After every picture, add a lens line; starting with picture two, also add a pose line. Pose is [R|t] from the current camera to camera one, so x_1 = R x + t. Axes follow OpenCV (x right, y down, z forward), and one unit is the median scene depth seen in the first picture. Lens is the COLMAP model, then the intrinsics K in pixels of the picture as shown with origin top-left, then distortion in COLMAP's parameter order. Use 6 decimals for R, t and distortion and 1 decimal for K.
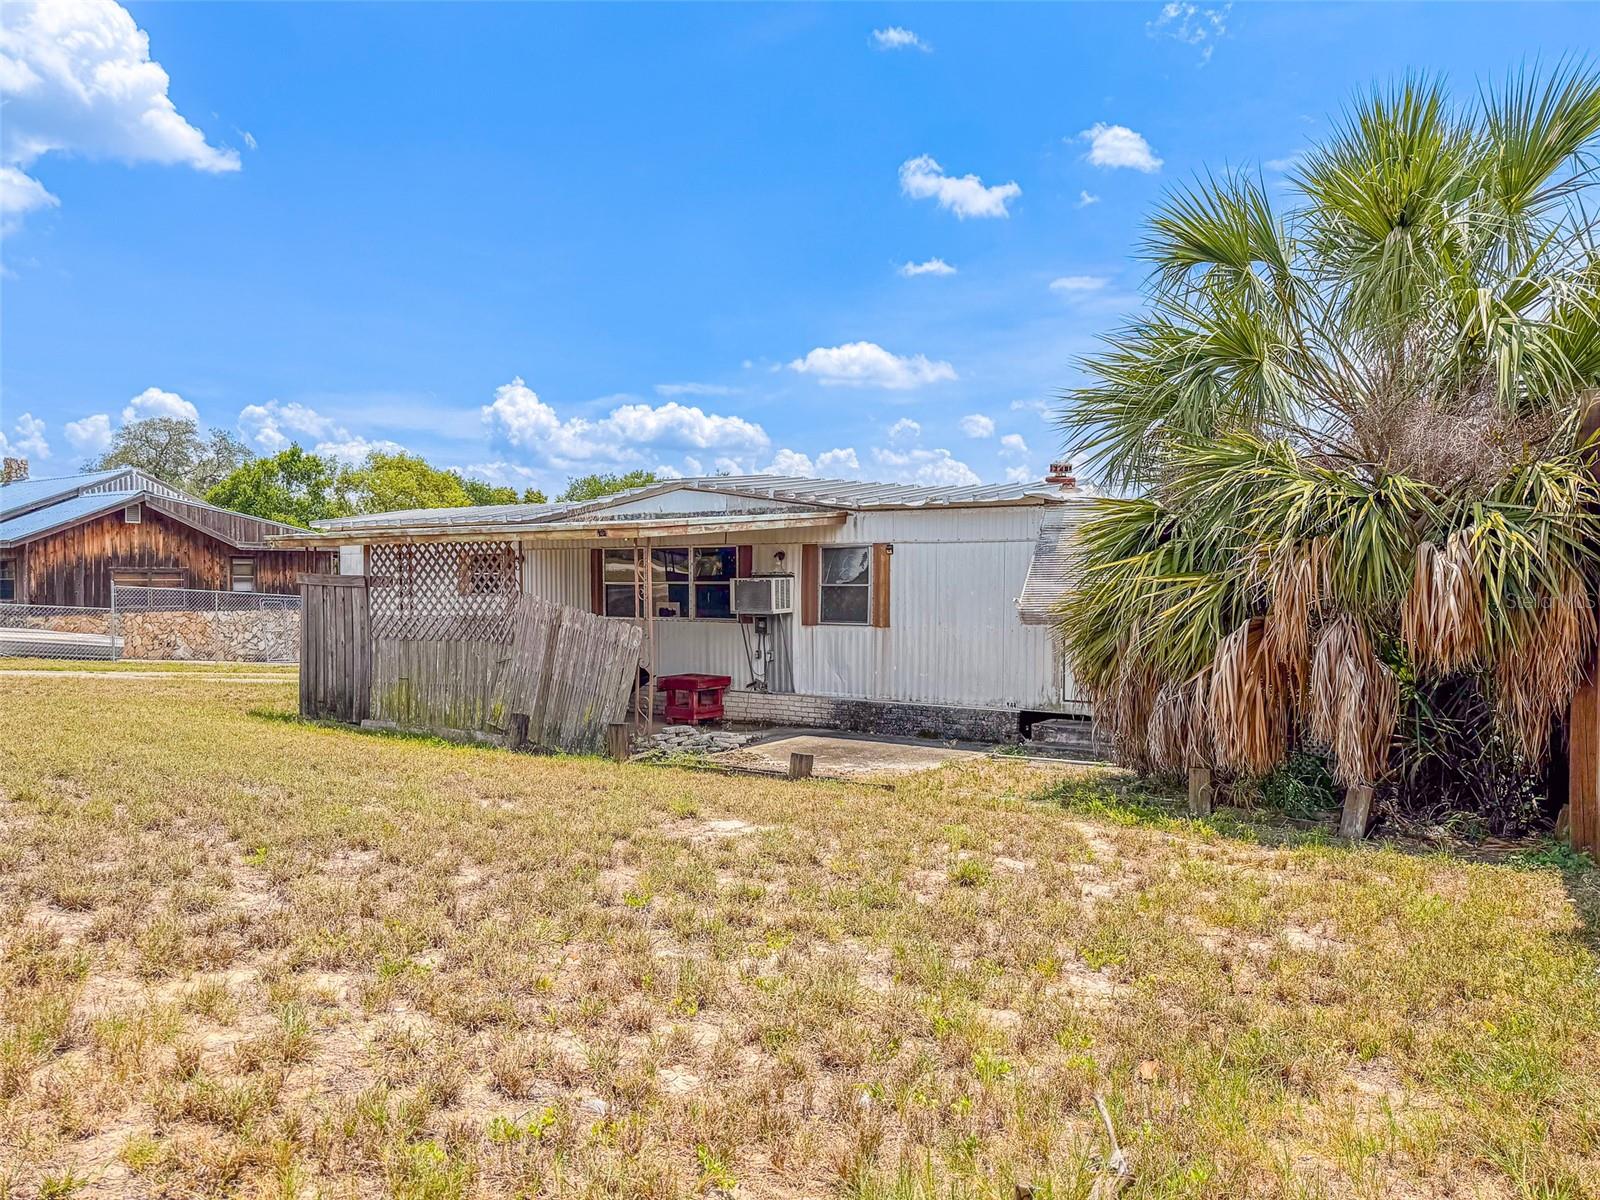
lens RADIAL K [[1140.3, 0, 800.0], [0, 1140.3, 600.0], [0, 0, 1]] dist [-0.007369, -0.001532]
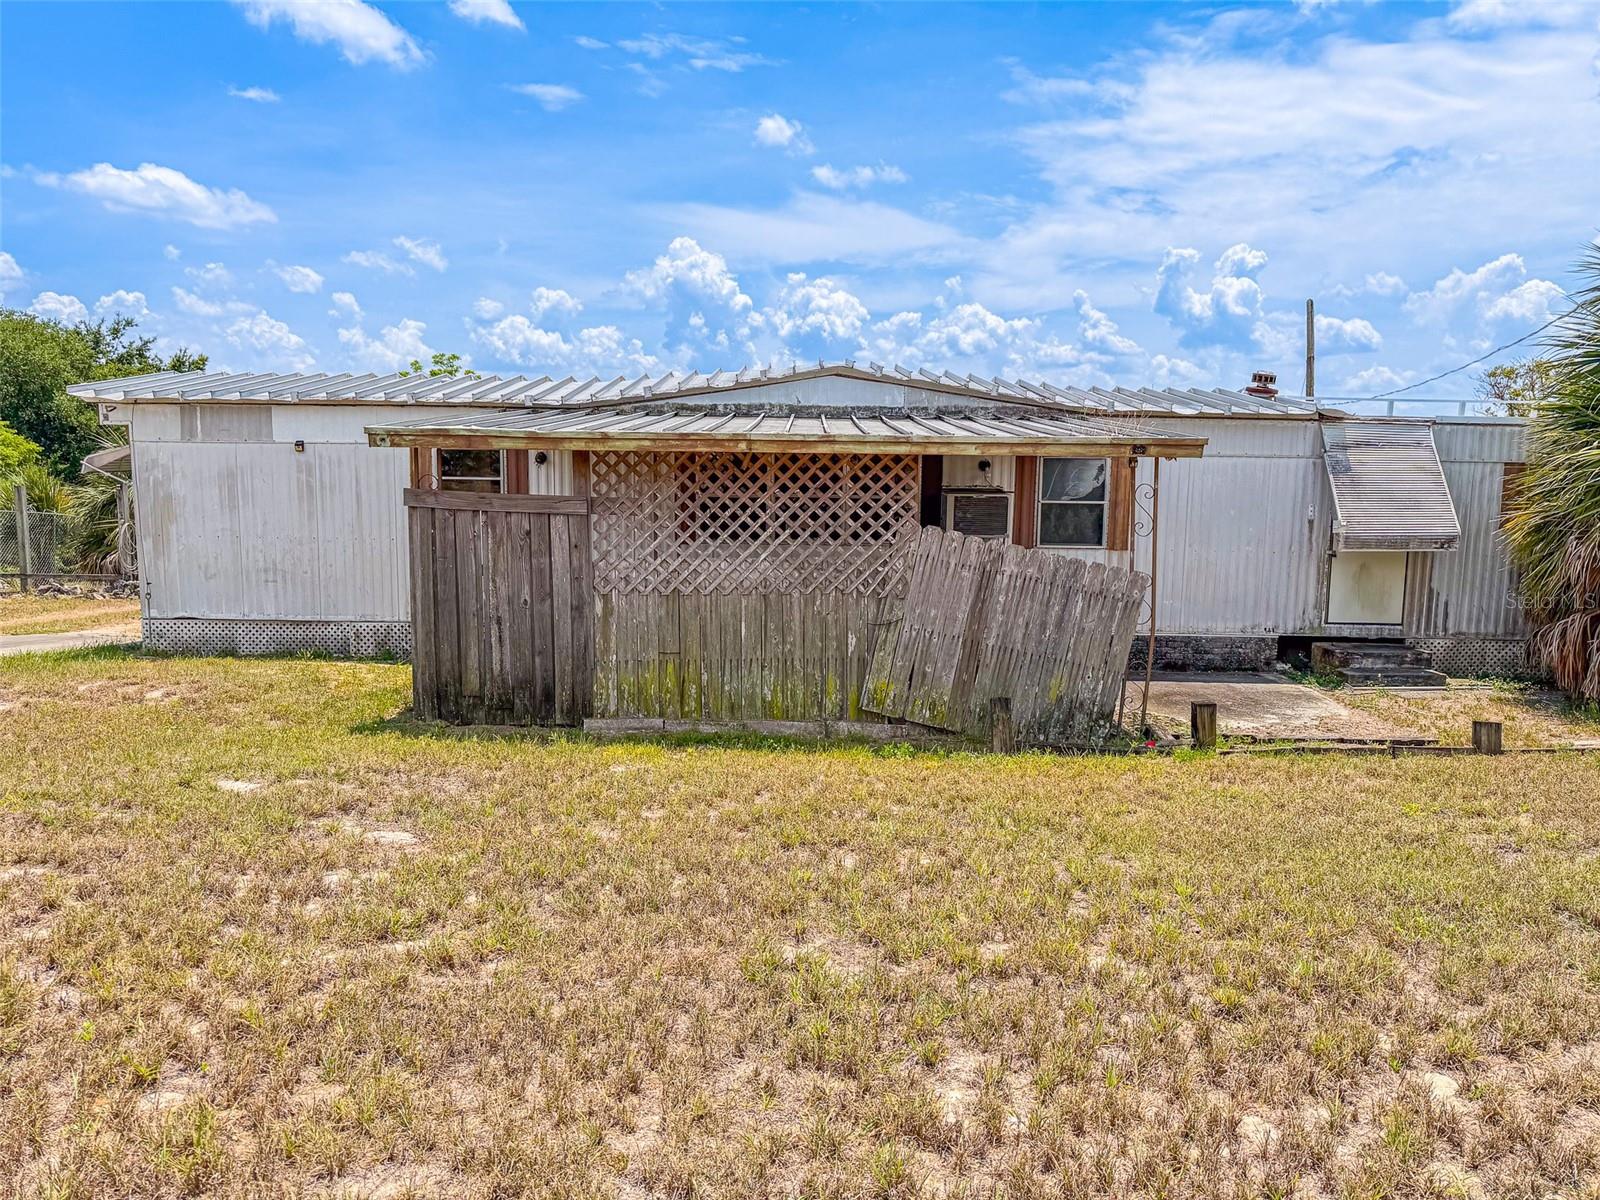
lens RADIAL K [[1140.3, 0, 800.0], [0, 1140.3, 600.0], [0, 0, 1]] dist [-0.007369, -0.001532]
pose [[0.845313, -0.055508, 0.531380, -0.639844], [-0.004043, 0.993895, 0.110254, -0.035904], [-0.534256, -0.095347, 0.839928, 0.404014]]
